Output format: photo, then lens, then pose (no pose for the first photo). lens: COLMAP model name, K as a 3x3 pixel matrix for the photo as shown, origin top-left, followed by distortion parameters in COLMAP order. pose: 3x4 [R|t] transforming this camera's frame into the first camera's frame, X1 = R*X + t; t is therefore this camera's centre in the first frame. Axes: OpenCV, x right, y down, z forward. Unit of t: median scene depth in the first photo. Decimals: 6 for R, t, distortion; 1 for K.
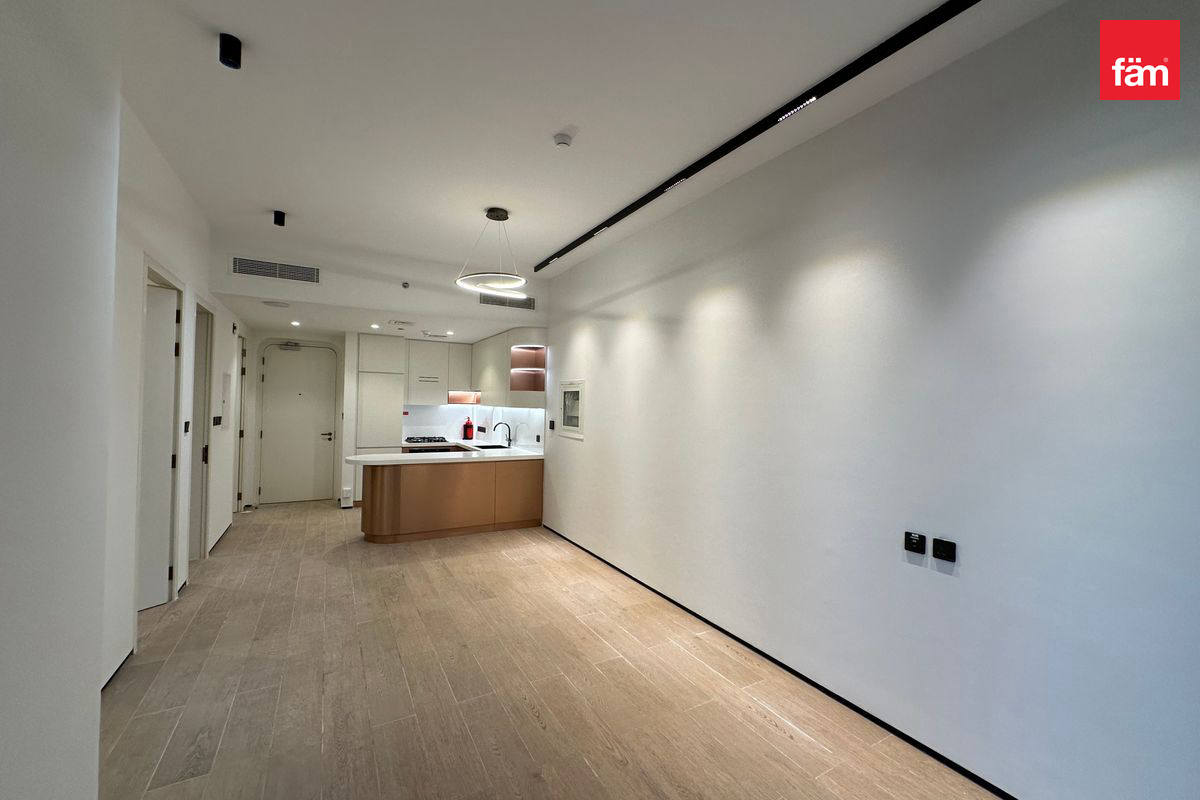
lens RADIAL K [[480.5, 0, 600.8], [0, 480.5, 400.0], [0, 0, 1]] dist [-0.001348, 0.000036]
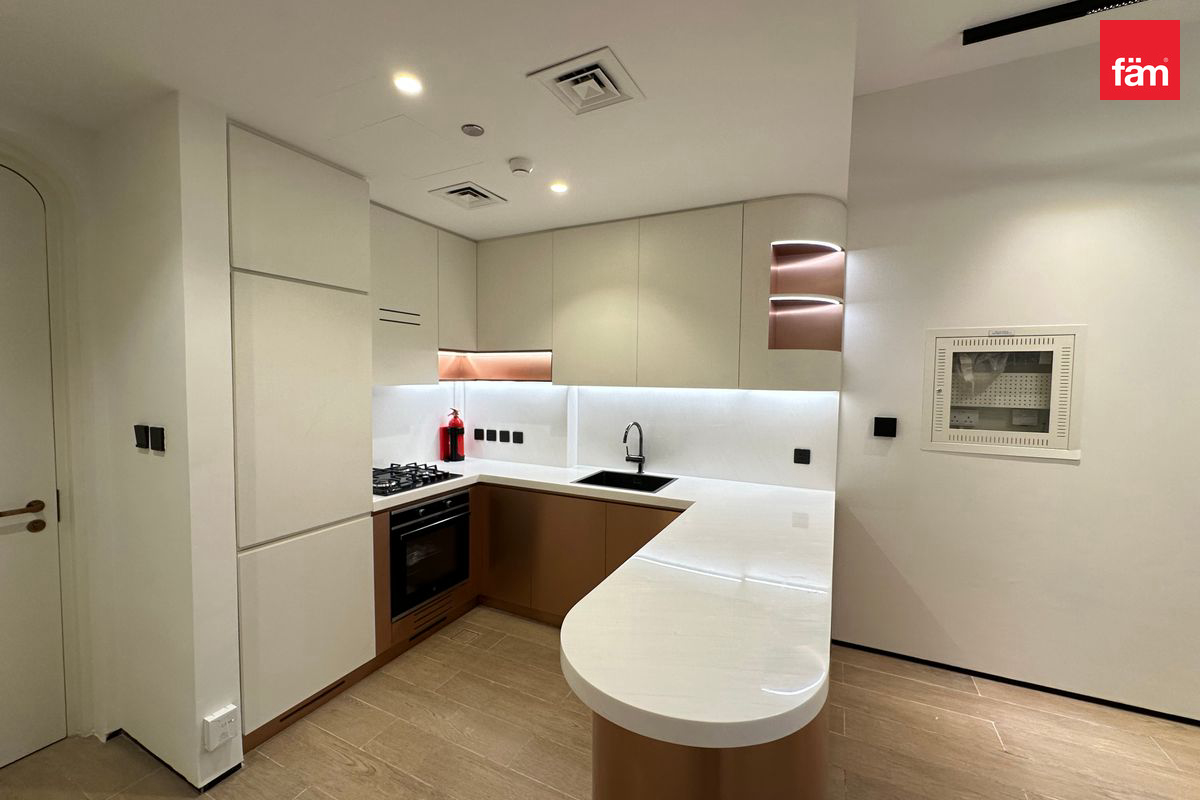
lens RADIAL K [[480.5, 0, 600.8], [0, 480.5, 400.0], [0, 0, 1]] dist [-0.001348, 0.000036]
pose [[0.825474, -0.038743, 0.563108, -0.623870], [0.001866, 0.997823, 0.065917, -0.004058], [-0.564436, -0.053362, 0.823750, 0.845436]]
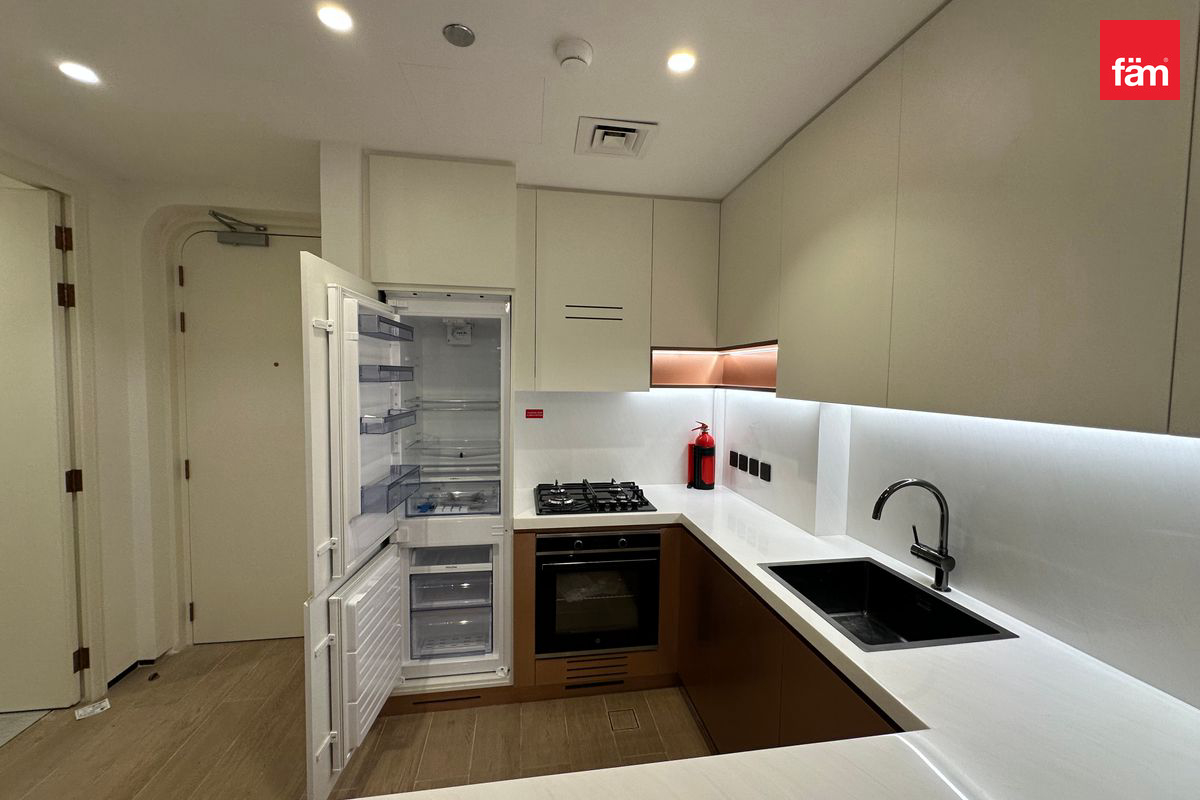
lens RADIAL K [[480.5, 0, 600.8], [0, 480.5, 400.0], [0, 0, 1]] dist [-0.001348, 0.000036]
pose [[0.940133, 0.010734, -0.340638, -0.341785], [0.008068, 0.998523, 0.053733, -0.002095], [0.340712, -0.053264, 0.938658, 0.977401]]
